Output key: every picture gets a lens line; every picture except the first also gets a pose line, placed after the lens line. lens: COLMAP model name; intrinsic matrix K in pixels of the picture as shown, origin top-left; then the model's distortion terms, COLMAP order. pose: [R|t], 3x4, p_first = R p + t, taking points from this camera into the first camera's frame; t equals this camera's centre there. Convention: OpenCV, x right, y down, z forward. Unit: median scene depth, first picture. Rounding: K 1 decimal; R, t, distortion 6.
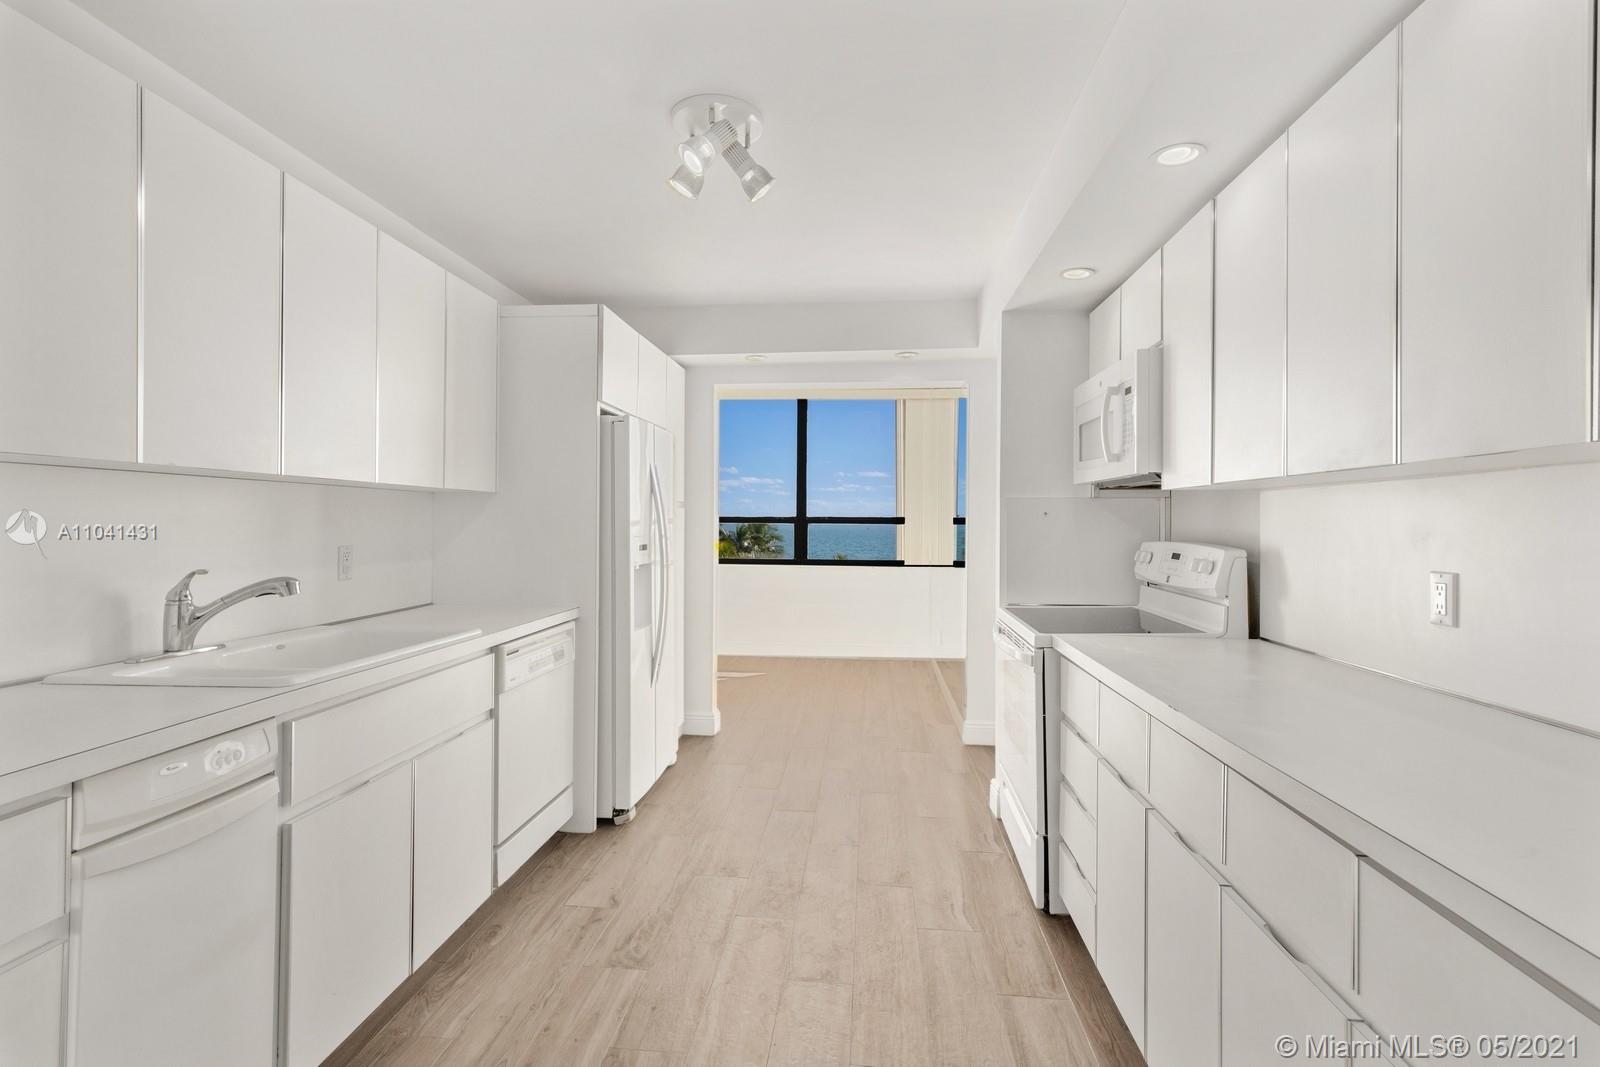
lens RADIAL K [[778.5, 0, 800.0], [0, 778.5, 533.5], [0, 0, 1]] dist [0.017337, 0.000039]
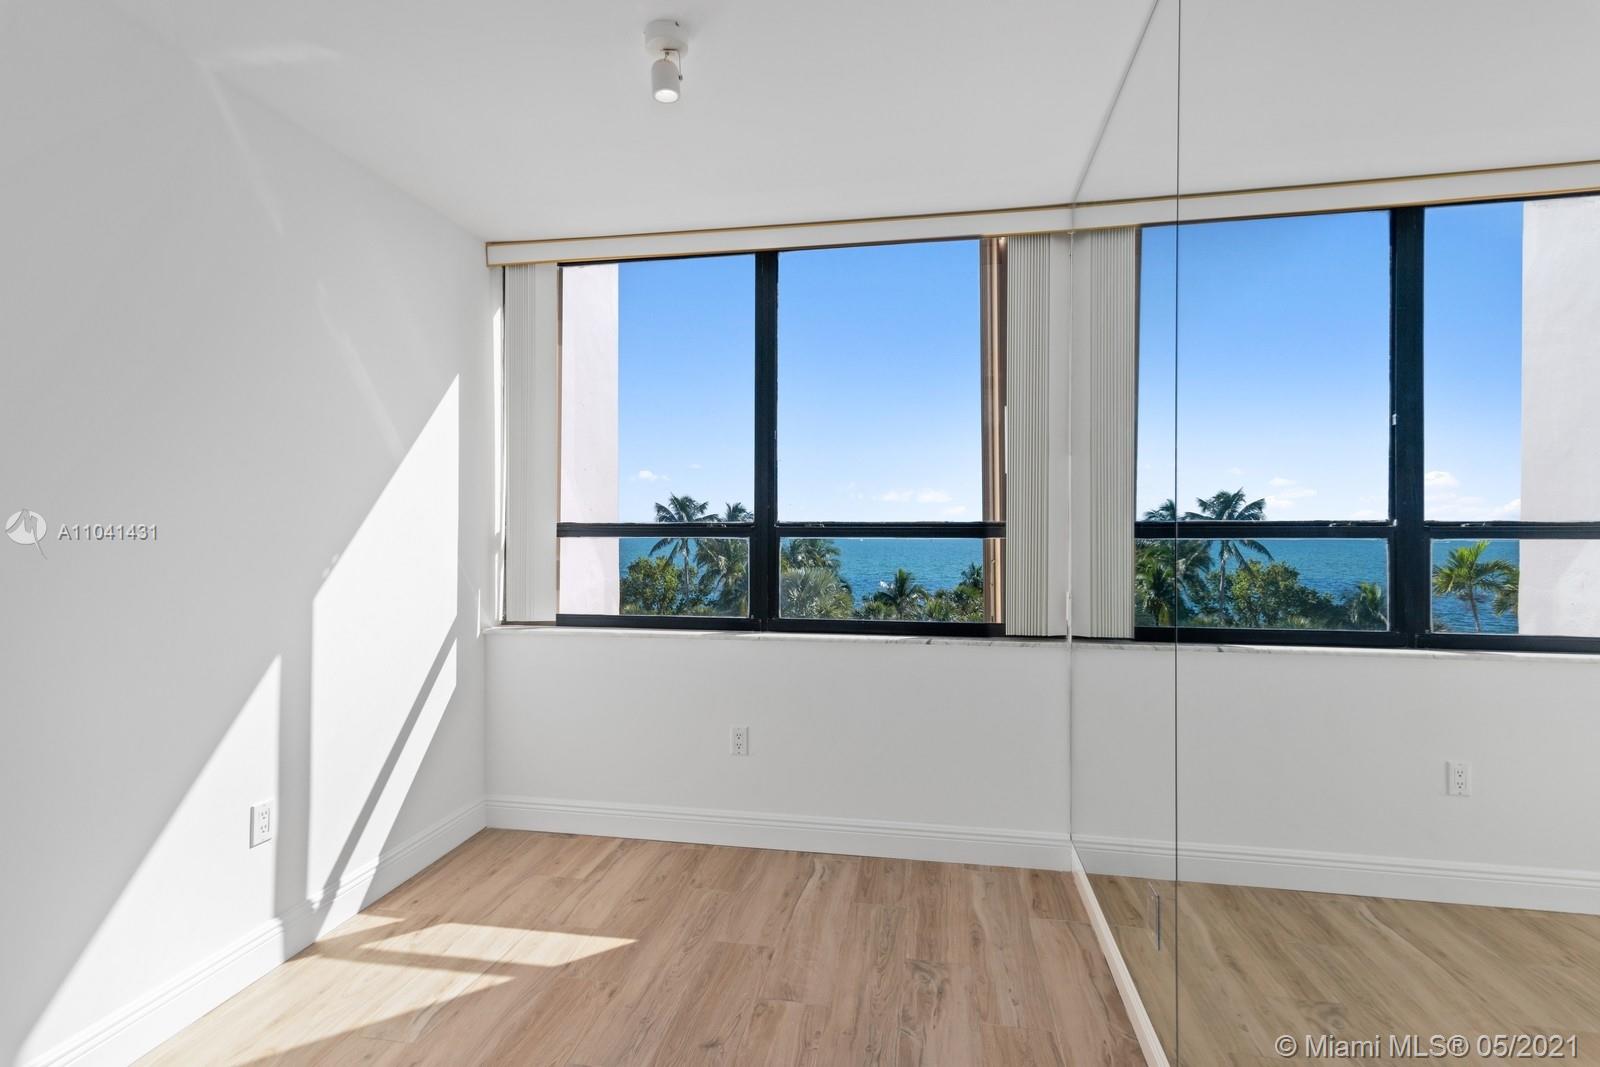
lens RADIAL K [[766.5, 0, 800.0], [0, 766.5, 533.5], [0, 0, 1]] dist [-0.000026, -0.000026]
pose [[0.996955, -0.001827, -0.077964, 0.054426], [0.000502, 0.999855, -0.017015, -0.006703], [0.077983, 0.016925, 0.996811, 0.573349]]
